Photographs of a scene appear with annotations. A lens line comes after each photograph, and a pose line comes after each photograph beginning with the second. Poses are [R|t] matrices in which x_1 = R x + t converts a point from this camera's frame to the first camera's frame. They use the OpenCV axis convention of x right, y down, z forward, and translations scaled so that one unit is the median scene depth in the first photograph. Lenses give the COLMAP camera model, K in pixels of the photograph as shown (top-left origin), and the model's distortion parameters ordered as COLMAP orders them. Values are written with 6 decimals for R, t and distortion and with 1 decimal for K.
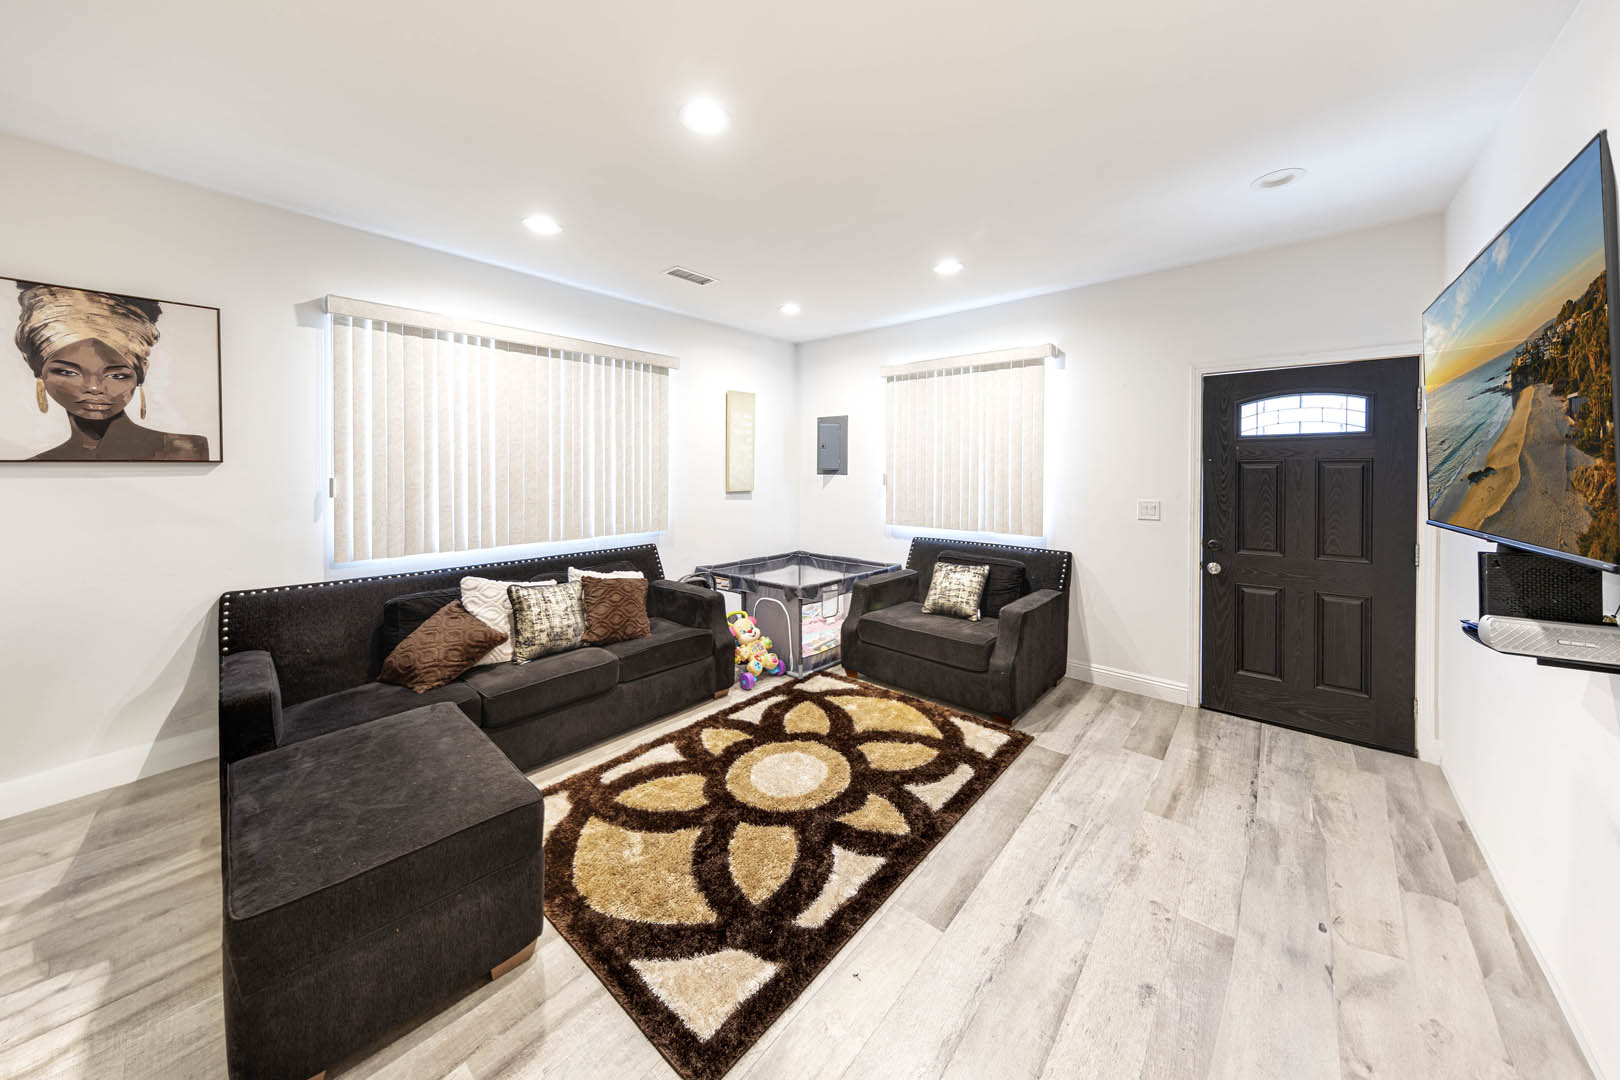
lens RADIAL K [[548.1, 0, 832.5], [0, 548.1, 475.4], [0, 0, 1]] dist [0.004824, -0.000399]
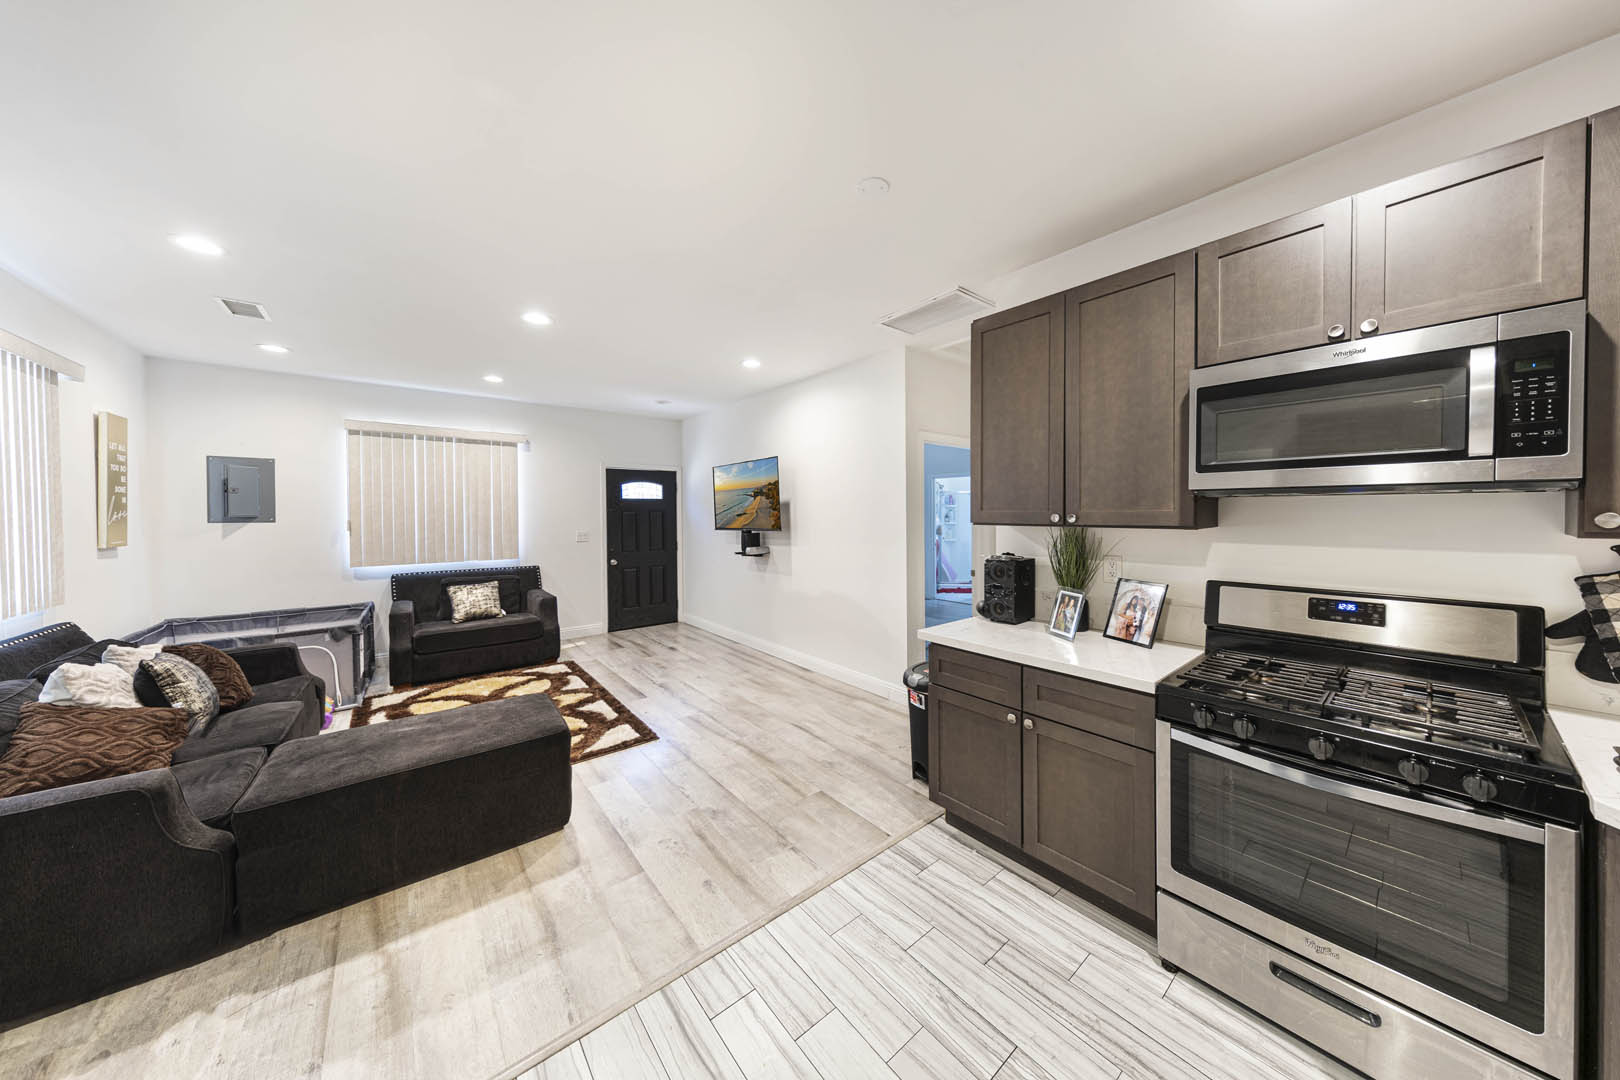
lens RADIAL K [[520.4, 0, 825.3], [0, 520.4, 518.9], [0, 0, 1]] dist [0.007192, -0.000628]
pose [[0.177874, -0.014696, 0.983943, -1.136026], [0.016676, 0.999790, 0.011918, -0.003313], [-0.983912, 0.014288, 0.178082, -0.140279]]
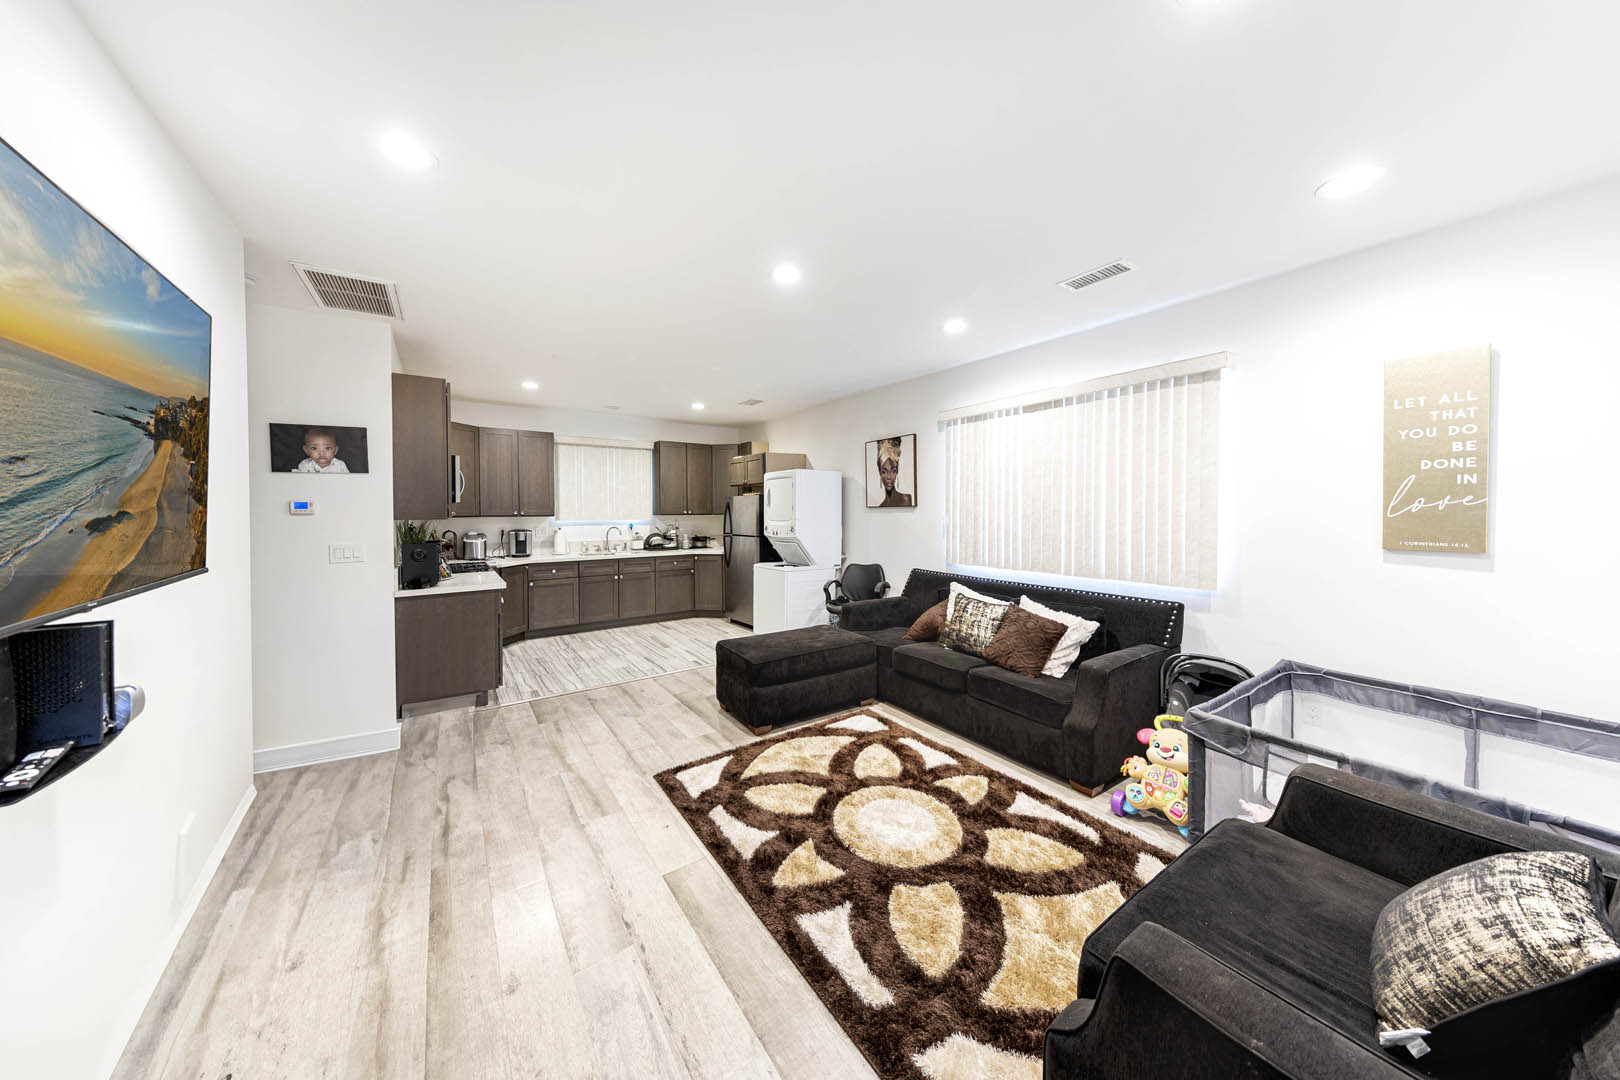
lens RADIAL K [[488.9, 0, 799.8], [0, 488.9, 510.9], [0, 0, 1]] dist [0.008020, 0.000061]
pose [[-0.264455, 0.002815, -0.964394, 0.685600], [-0.005412, 0.999976, 0.004403, -0.010047], [0.964383, 0.006383, -0.264433, 0.907010]]
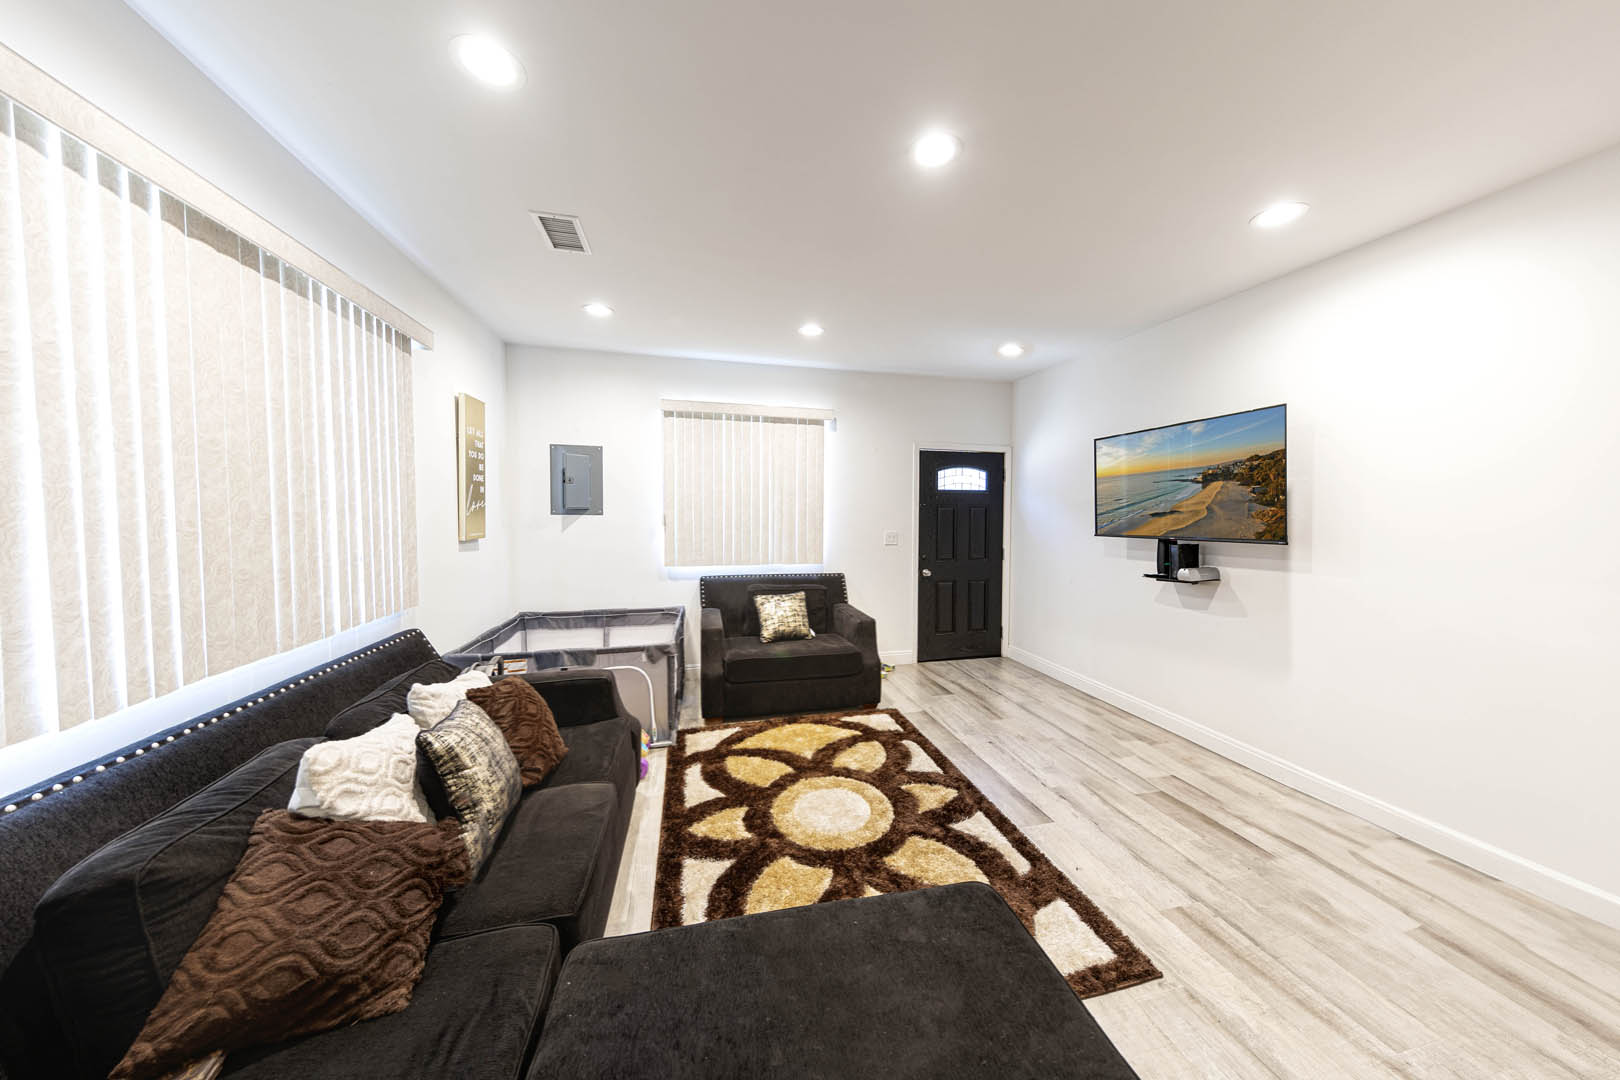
lens RADIAL K [[520.4, 0, 817.2], [0, 520.4, 528.3], [0, 0, 1]] dist [0.007192, -0.000628]
pose [[0.581889, -0.027237, 0.812812, -0.738594], [0.004169, 0.999526, 0.030509, -0.006125], [-0.813258, -0.014364, 0.581726, 0.401226]]
